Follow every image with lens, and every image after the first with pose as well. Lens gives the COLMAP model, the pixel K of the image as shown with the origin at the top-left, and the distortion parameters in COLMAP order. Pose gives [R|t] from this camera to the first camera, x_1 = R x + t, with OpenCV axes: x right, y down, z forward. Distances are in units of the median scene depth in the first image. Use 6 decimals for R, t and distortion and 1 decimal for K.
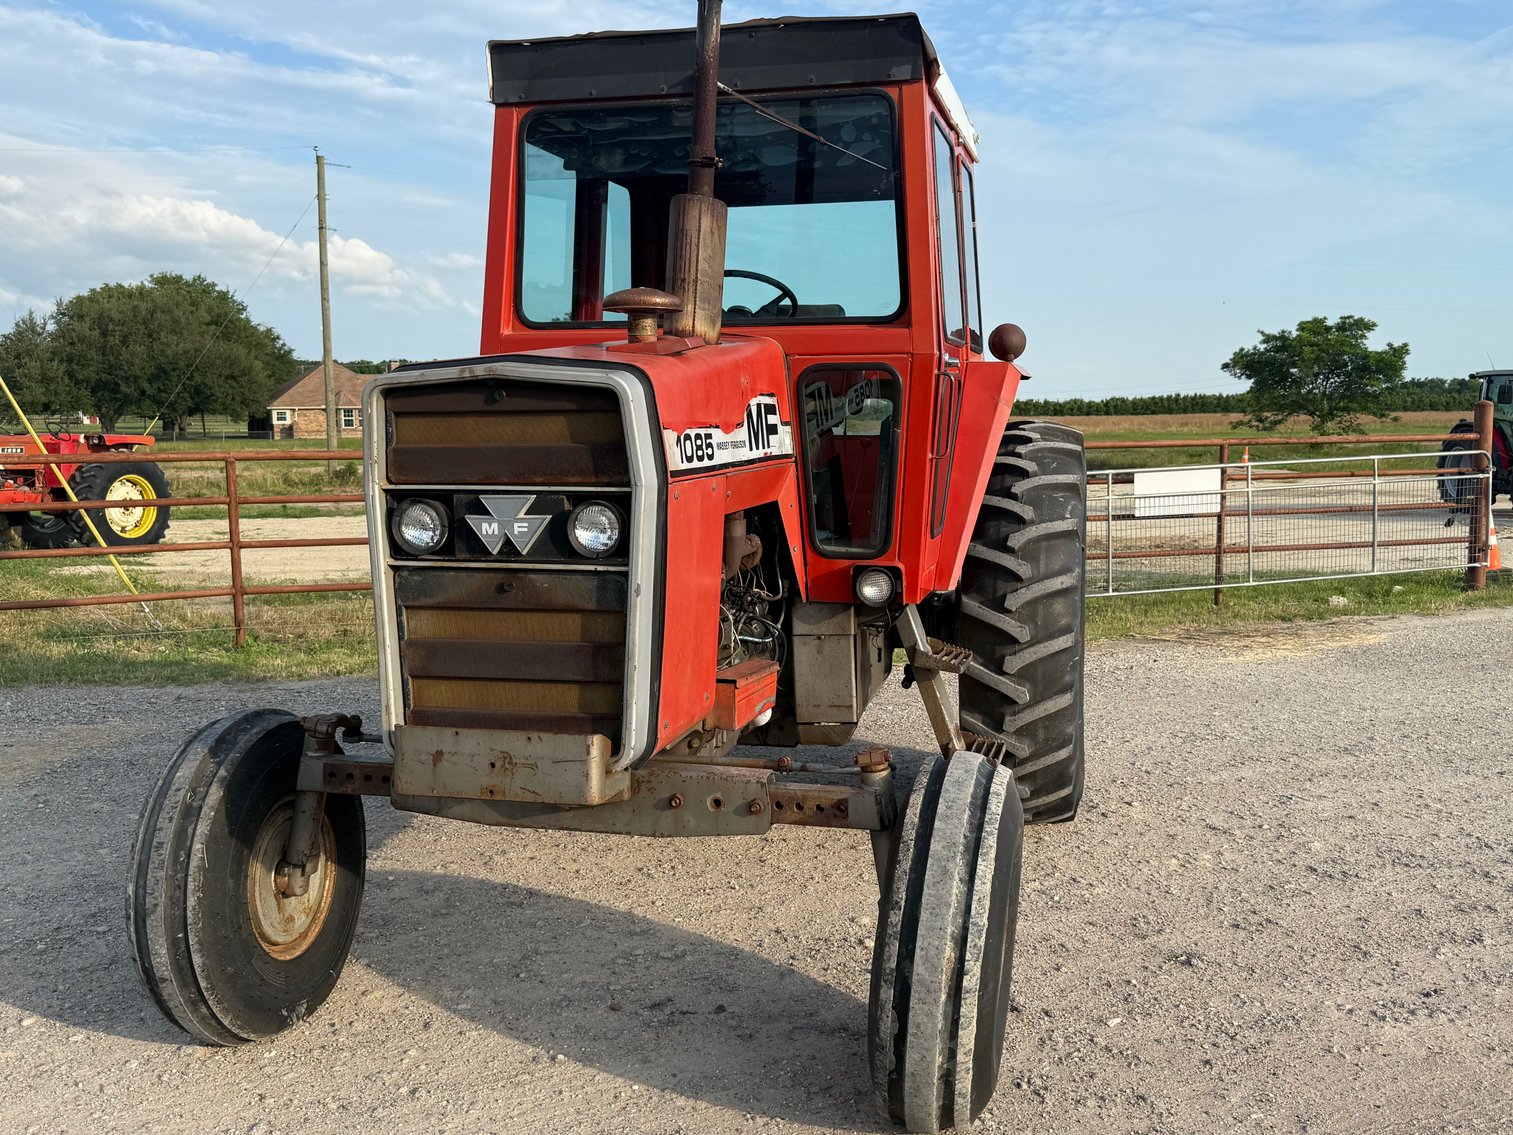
lens RADIAL K [[1395.6, 0, 762.3], [0, 1395.6, 572.5], [0, 0, 1]] dist [0.187149, -0.412481]
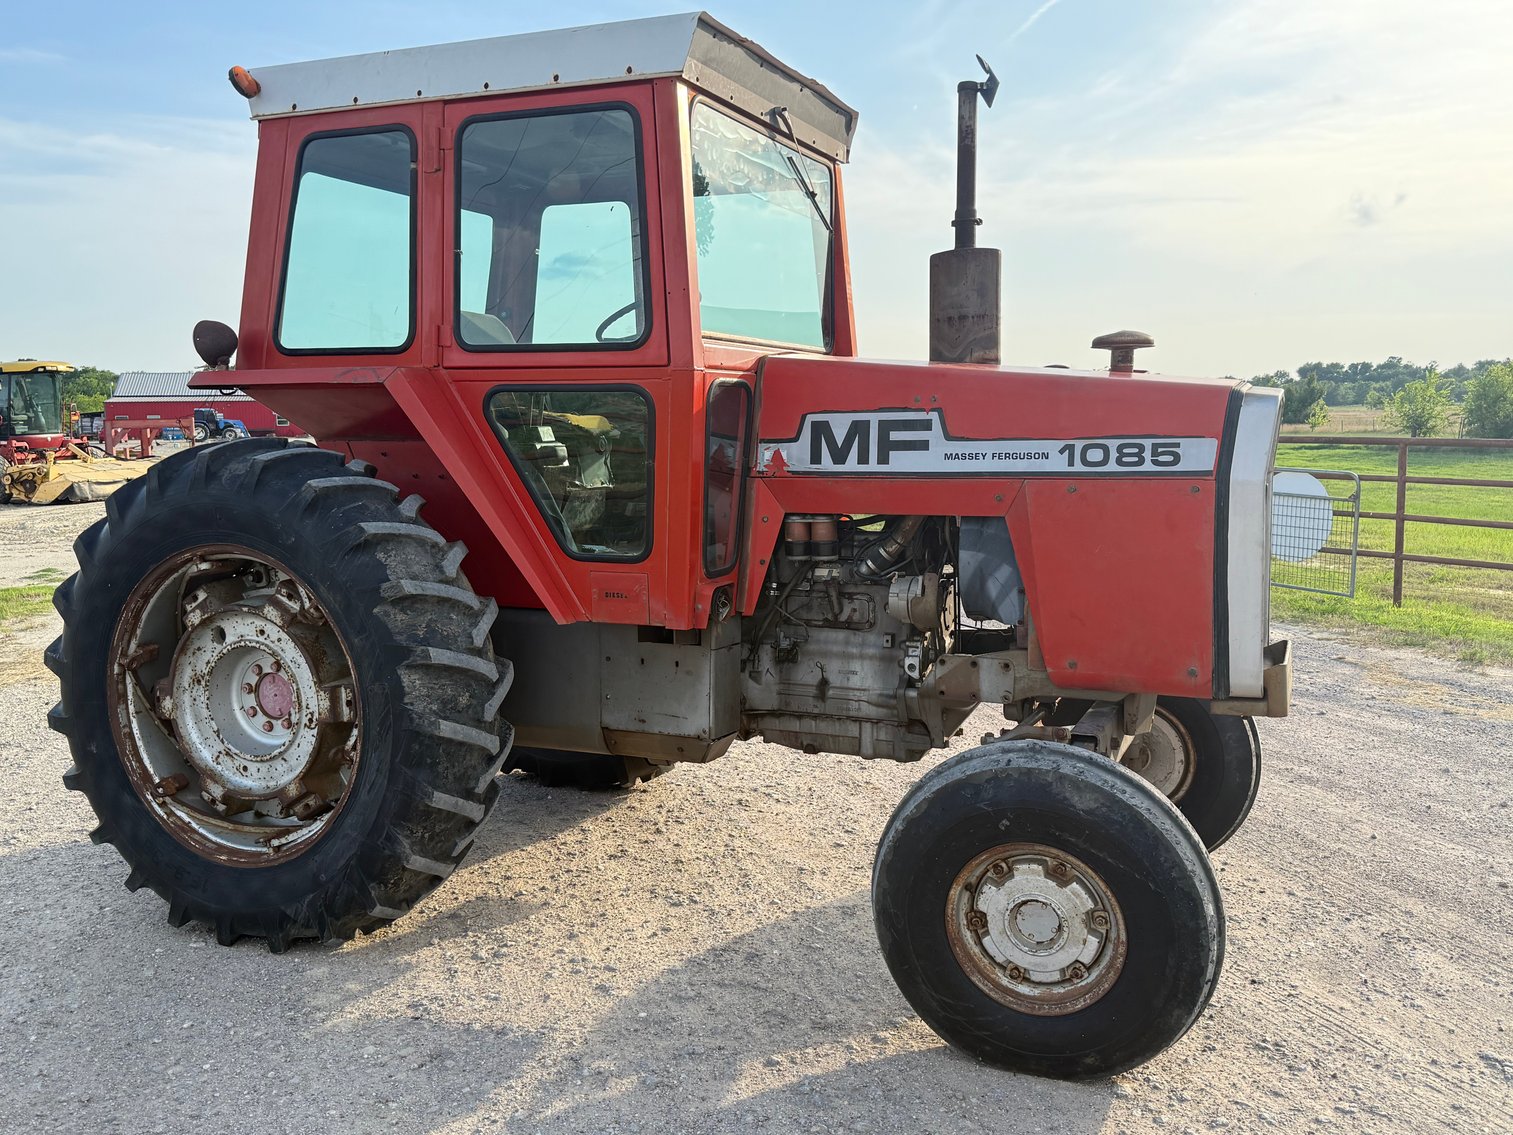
lens RADIAL K [[1329.2, 0, 764.4], [0, 1329.2, 573.4], [0, 0, 1]] dist [0.188149, -0.434063]
pose [[0.151156, -0.108953, 0.982487, -1.210452], [0.116277, 0.988967, 0.091782, -0.112933], [-0.981647, 0.100367, 0.162157, 0.985027]]
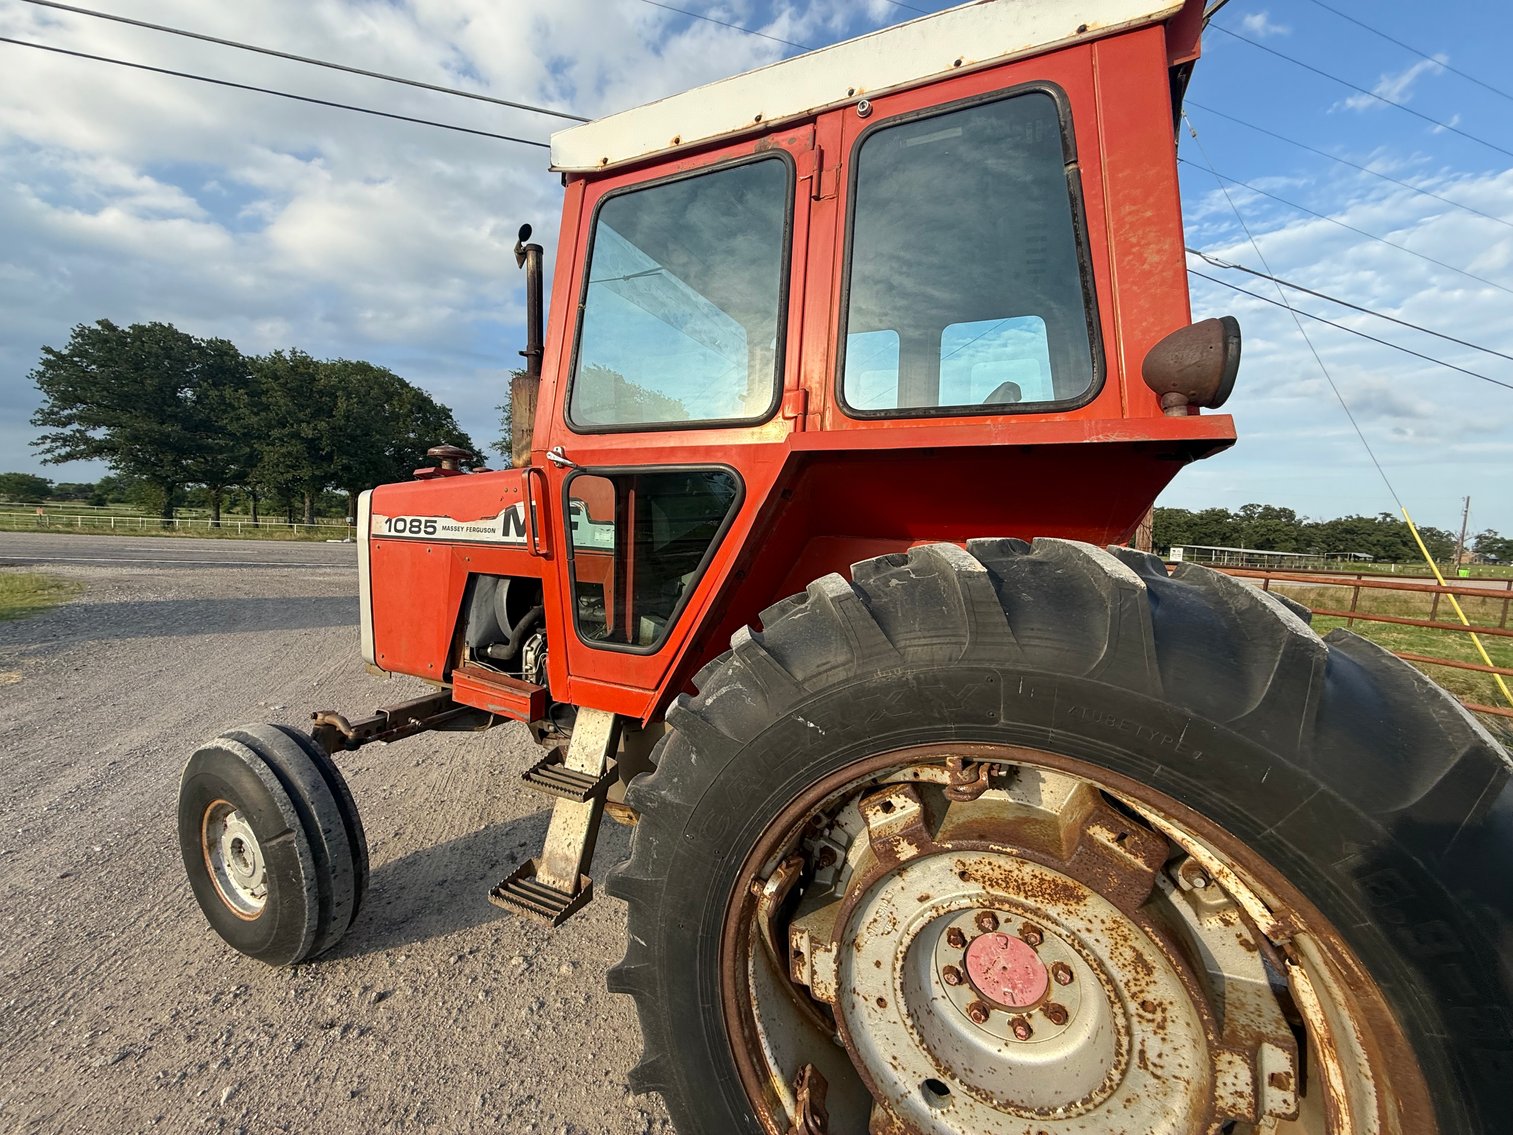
lens RADIAL K [[604.4, 0, 752.3], [0, 604.4, 567.1], [0, 0, 1]] dist [0.000190, 0.000263]
pose [[-0.189835, 0.055044, -0.980272, 0.568258], [-0.150602, 0.984979, 0.084473, -0.146575], [0.970197, 0.163667, -0.178693, 1.355709]]
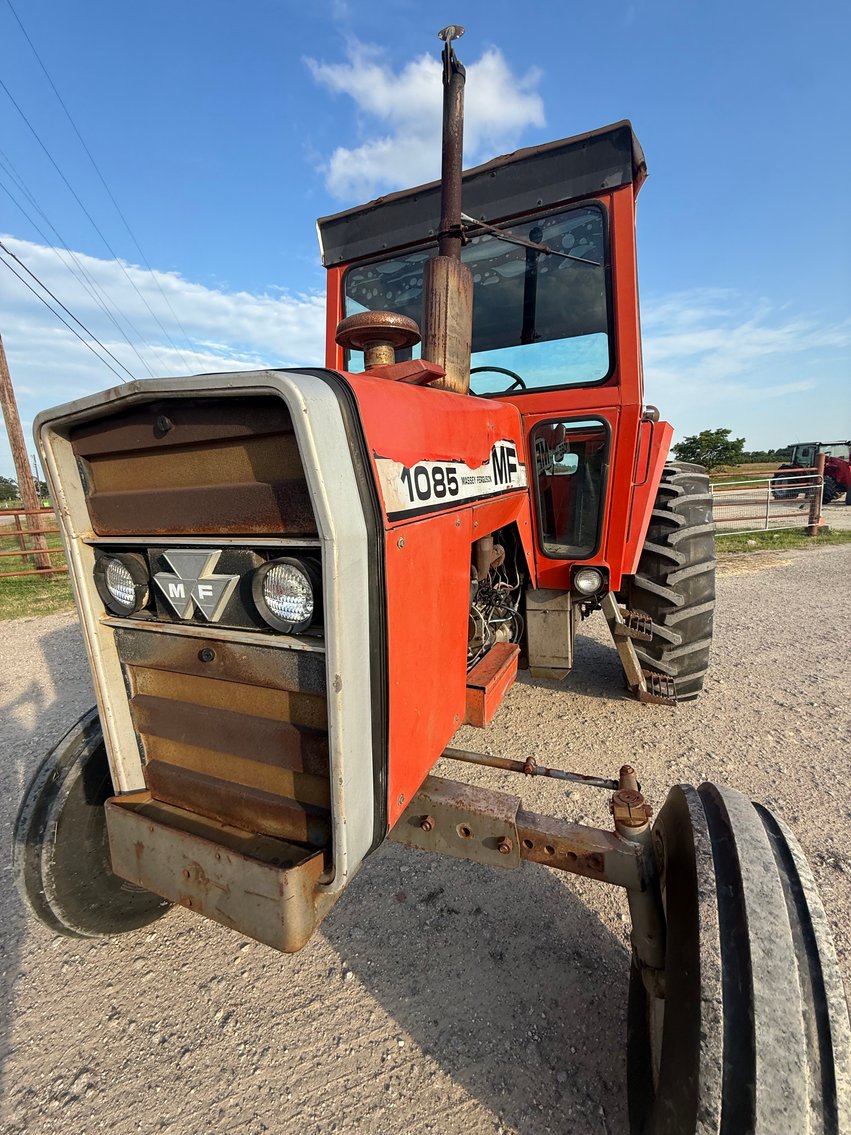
lens RADIAL K [[453.5, 0, 426.4], [0, 453.5, 564.2], [0, 0, 1]] dist [-0.000415, 0.000169]
pose [[0.986106, -0.010147, -0.165805, -0.003131], [0.023286, 0.996721, 0.077492, -0.049868], [0.164475, -0.080277, 0.983109, 0.593258]]
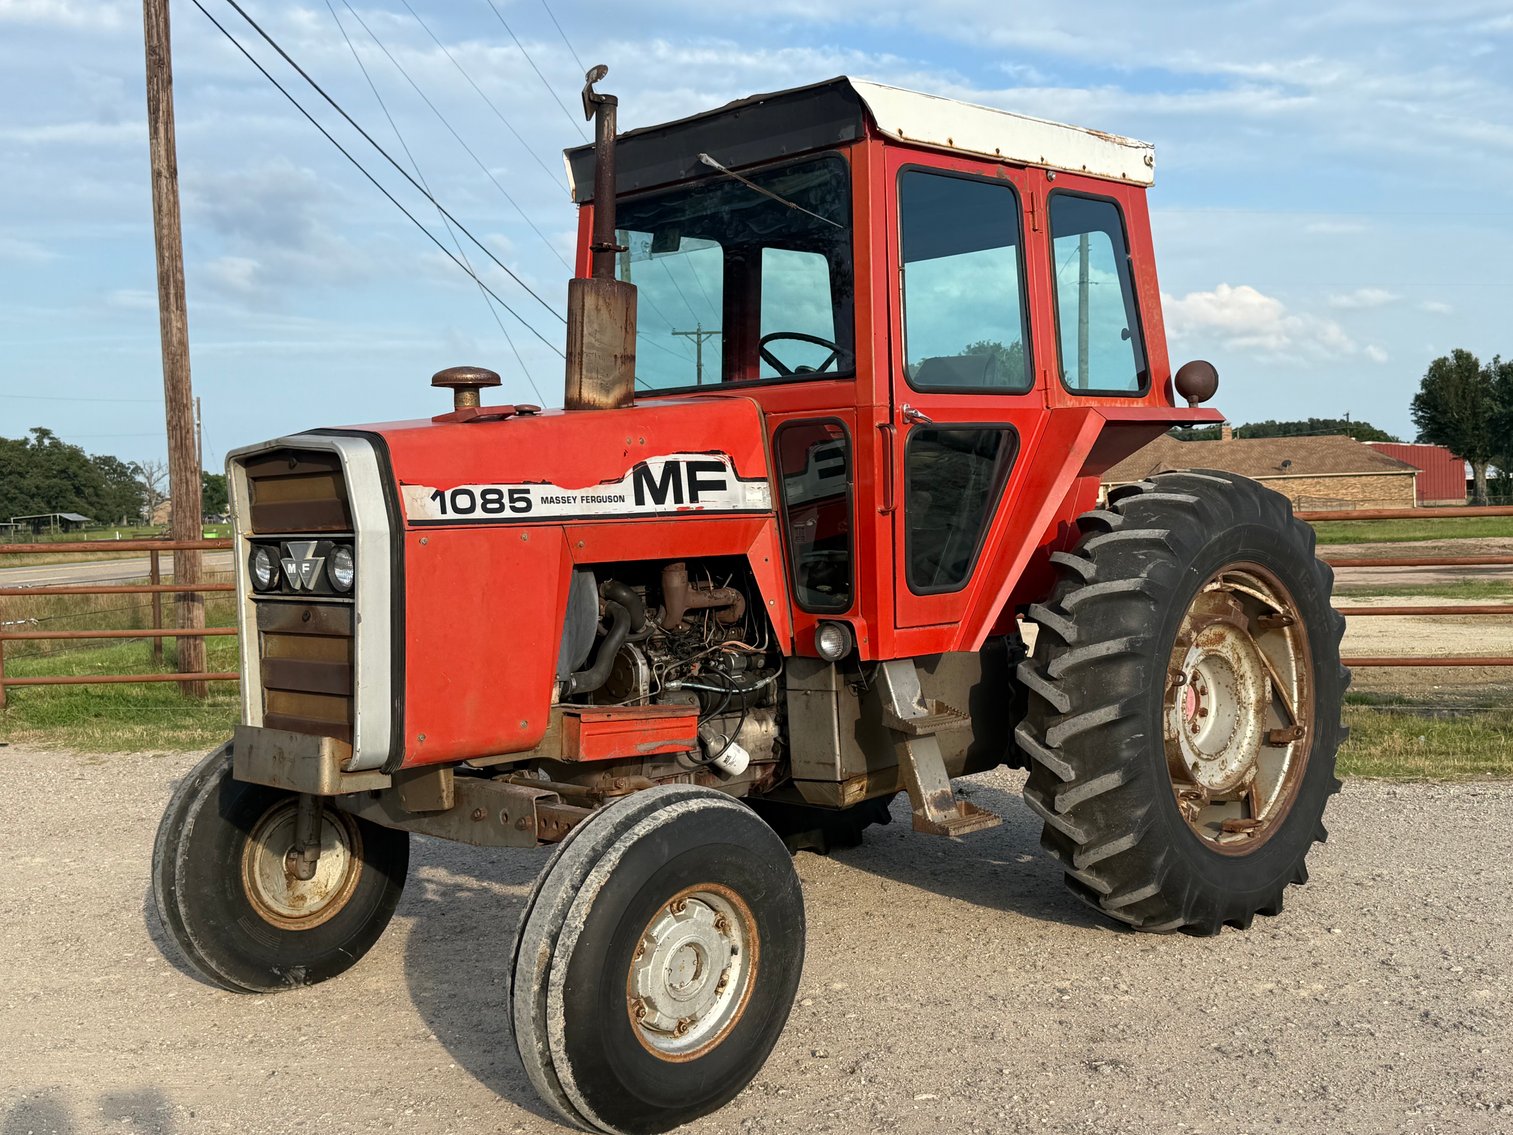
lens RADIAL K [[1676.3, 0, 753.6], [0, 1676.3, 574.2], [0, 0, 1]] dist [0.180476, -0.361250]
pose [[0.853936, 0.002318, -0.520373, 0.727076], [-0.033960, 0.998107, -0.051282, 0.028739], [0.519269, 0.061463, 0.852398, -0.050581]]
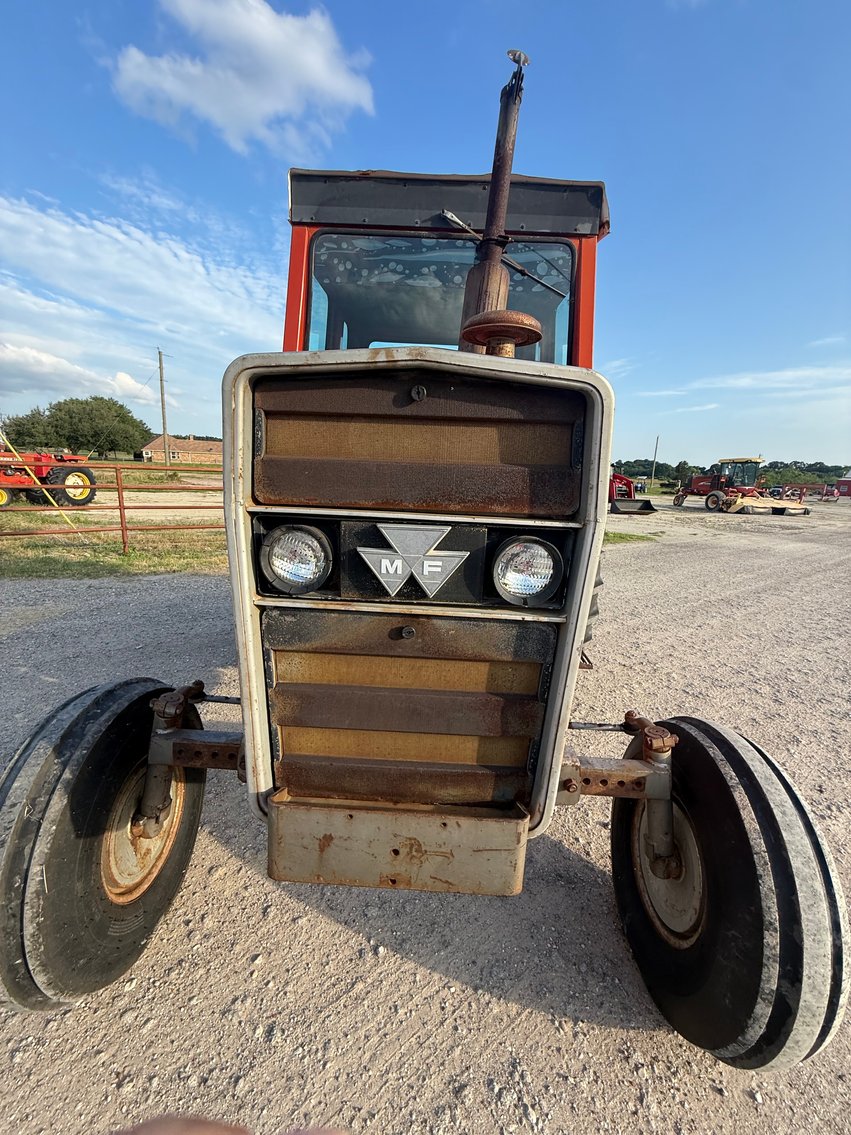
lens RADIAL K [[453.4, 0, 426.0], [0, 453.4, 565.3], [0, 0, 1]] dist [0.000190, 0.000263]
pose [[0.975654, 0.007768, 0.219178, -0.180038], [-0.030724, 0.994358, 0.101525, -0.045803], [-0.217153, -0.105787, 0.970388, 0.579179]]
